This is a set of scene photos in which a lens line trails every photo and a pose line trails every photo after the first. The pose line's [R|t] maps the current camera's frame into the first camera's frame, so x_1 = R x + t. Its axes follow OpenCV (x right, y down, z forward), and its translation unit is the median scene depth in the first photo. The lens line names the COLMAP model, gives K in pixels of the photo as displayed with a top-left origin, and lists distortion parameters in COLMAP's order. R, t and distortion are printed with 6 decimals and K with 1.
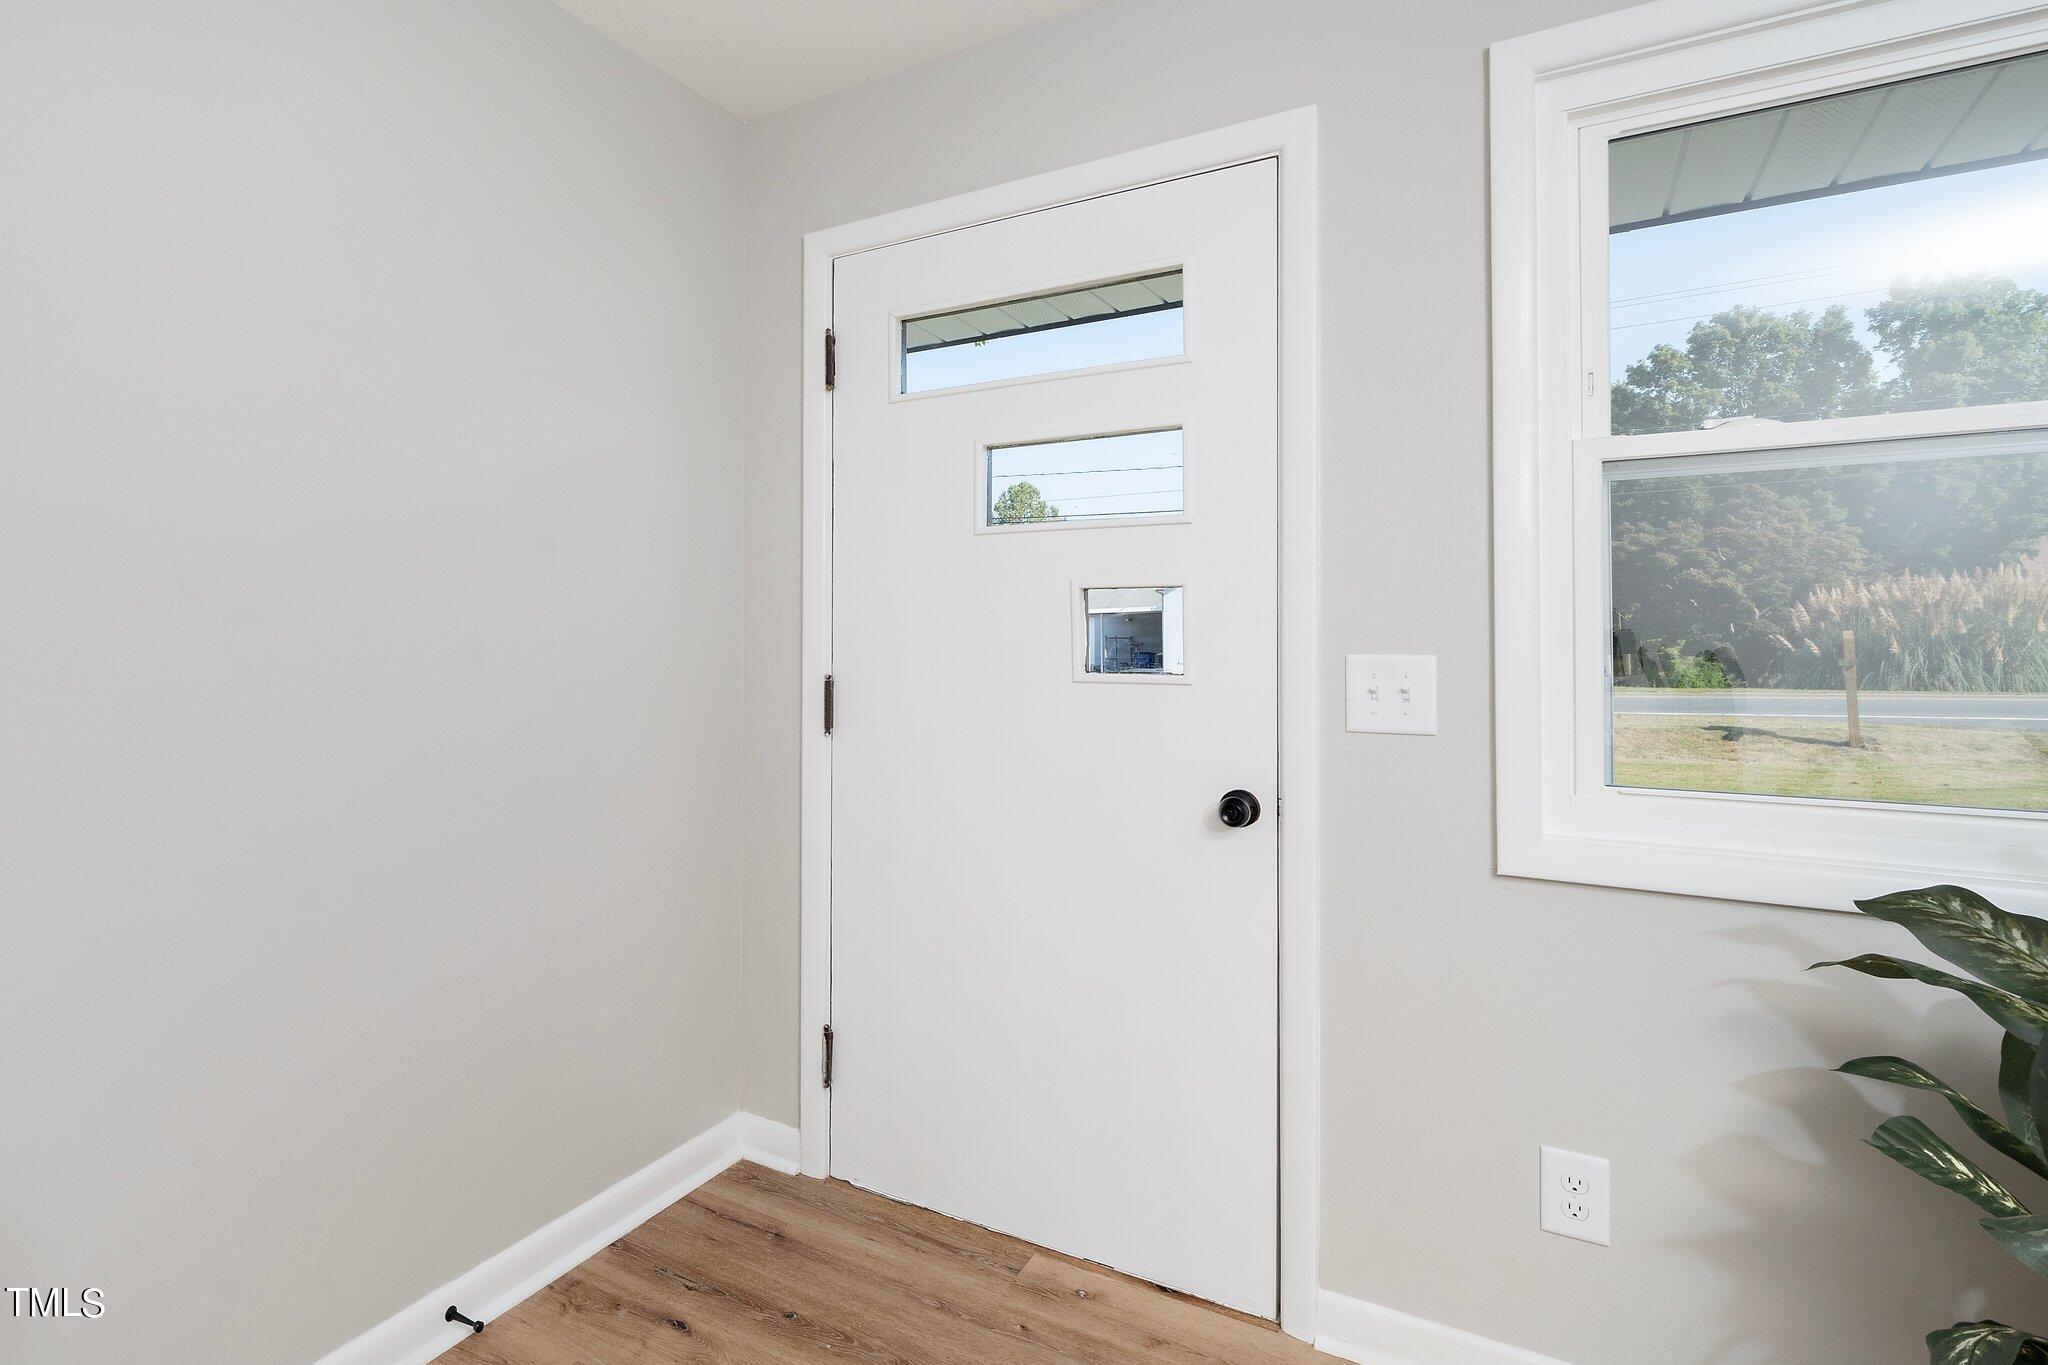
lens RADIAL K [[1084.9, 0, 1119.4], [0, 1084.9, 630.2], [0, 0, 1]] dist [-0.001485, -0.000252]
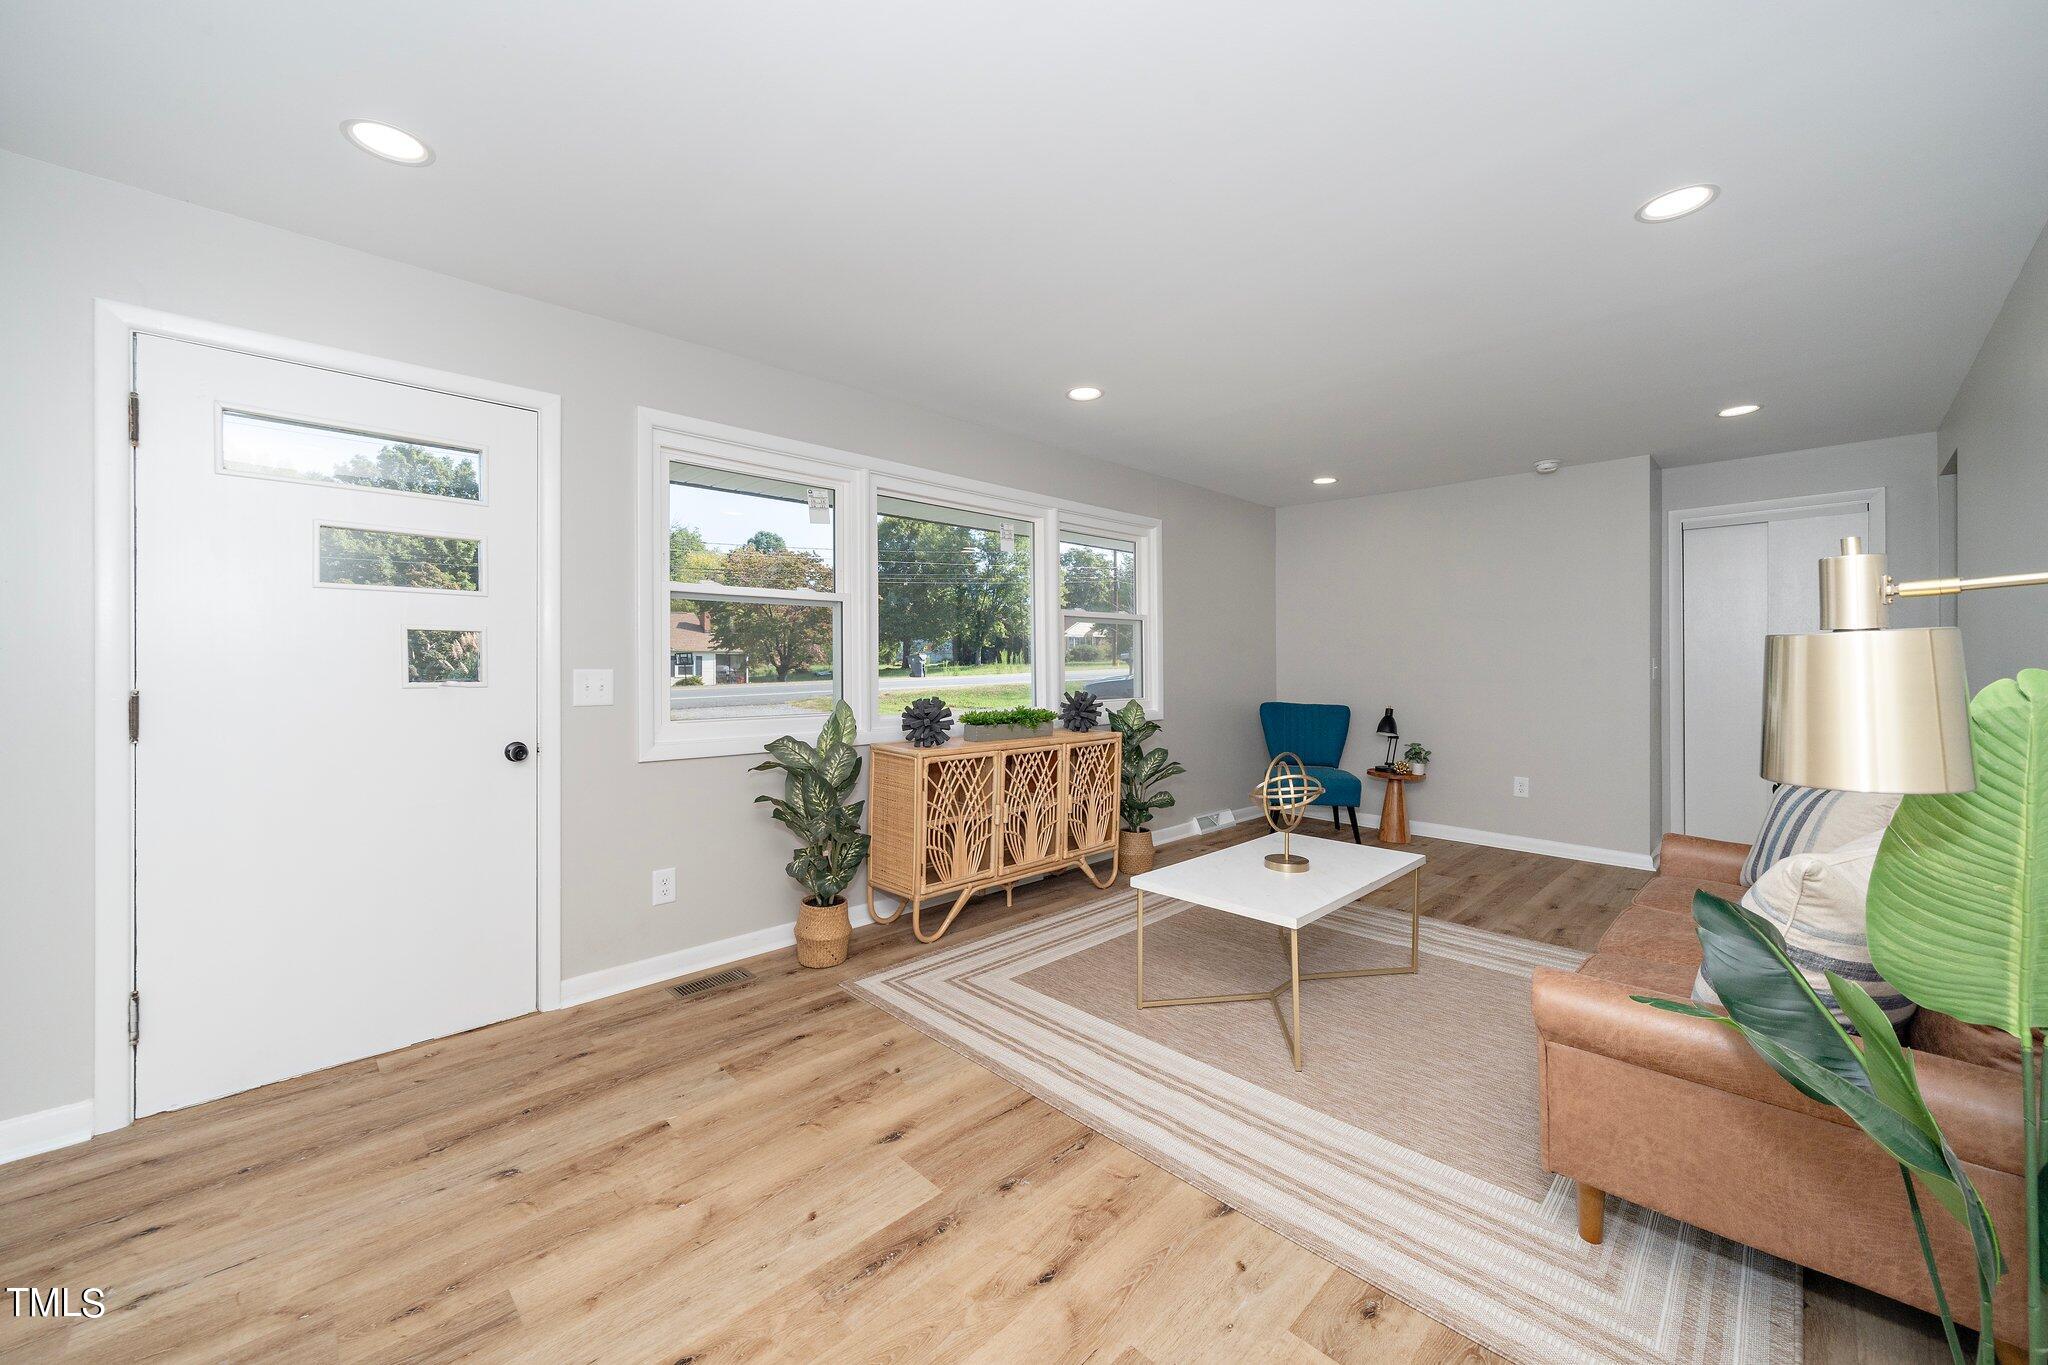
lens RADIAL K [[800.4, 0, 1014.4], [0, 800.4, 668.5], [0, 0, 1]] dist [-0.000133, -0.000086]
pose [[0.174909, -0.005191, 0.984571, -1.017216], [-0.010686, 0.999917, 0.007171, -0.000024], [-0.984527, -0.011775, 0.174839, -0.085970]]
